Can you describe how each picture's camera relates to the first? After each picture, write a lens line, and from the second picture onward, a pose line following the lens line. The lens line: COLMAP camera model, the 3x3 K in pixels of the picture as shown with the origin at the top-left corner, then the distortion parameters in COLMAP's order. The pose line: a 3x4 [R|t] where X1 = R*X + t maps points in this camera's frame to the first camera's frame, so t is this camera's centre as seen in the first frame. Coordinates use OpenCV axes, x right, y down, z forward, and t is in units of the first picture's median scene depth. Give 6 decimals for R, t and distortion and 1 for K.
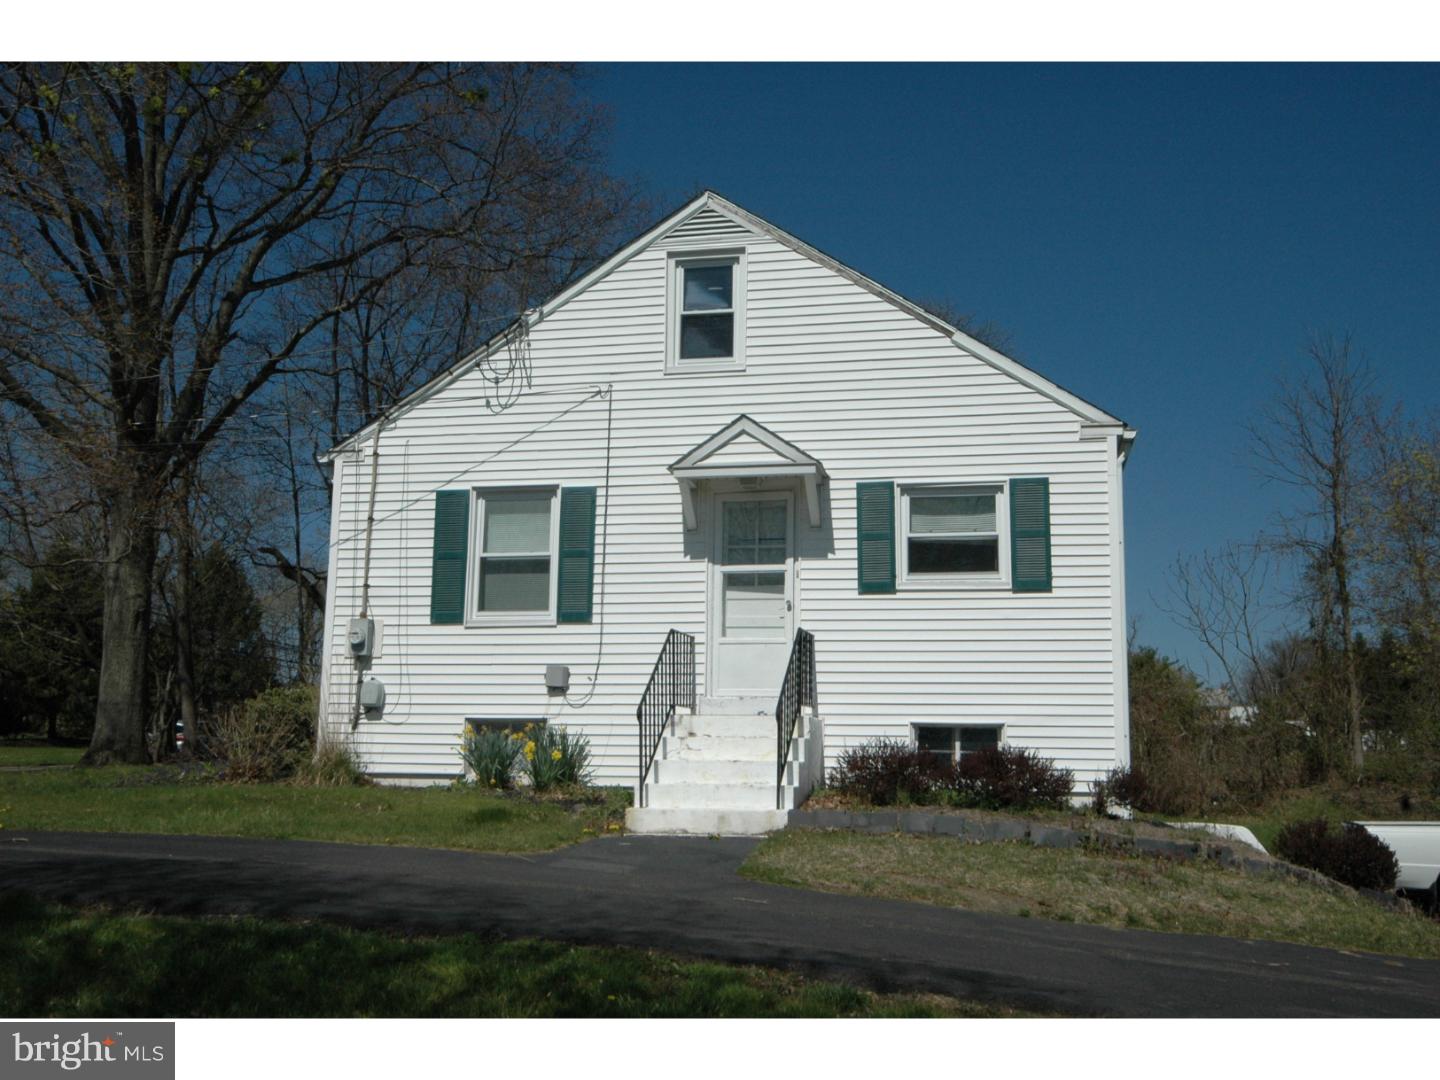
lens RADIAL K [[1482.8, 0, 719.9], [0, 1482.8, 586.3], [0, 0, 1]] dist [0.009619, 0.003713]
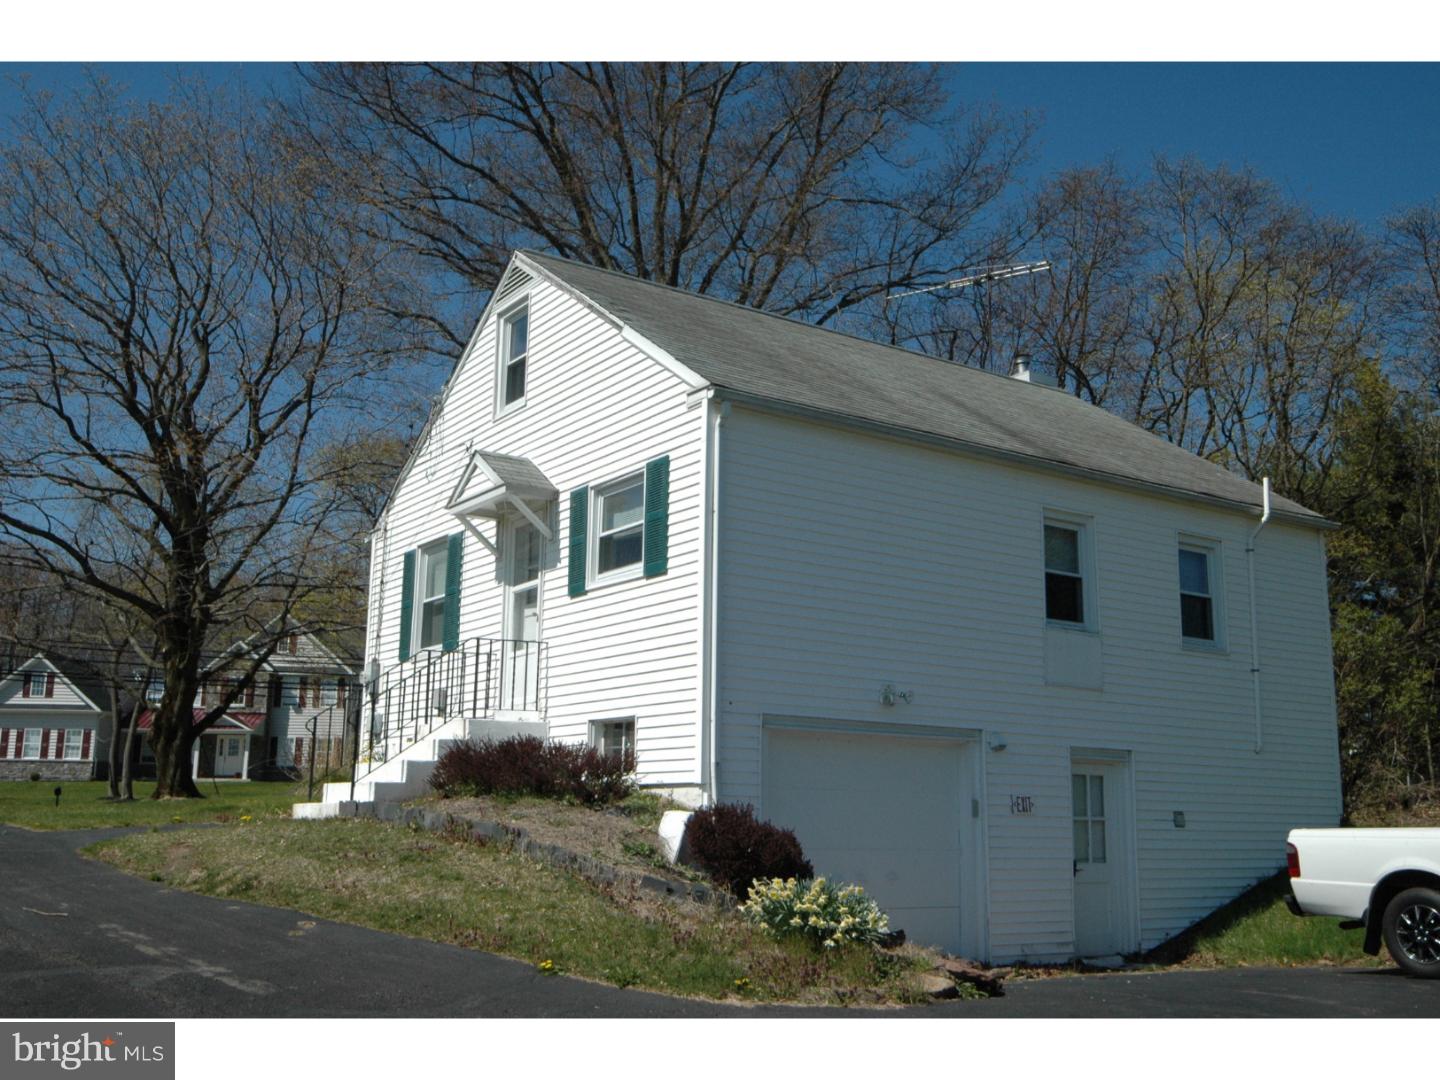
lens RADIAL K [[1461.4, 0, 720.0], [0, 1461.4, 540.0], [0, 0, 1]] dist [0.001761, -0.000068]
pose [[0.703800, -0.149940, -0.694394, 0.880128], [0.120903, 0.988493, -0.090904, 0.069962], [0.700034, -0.019976, 0.713830, 0.342397]]
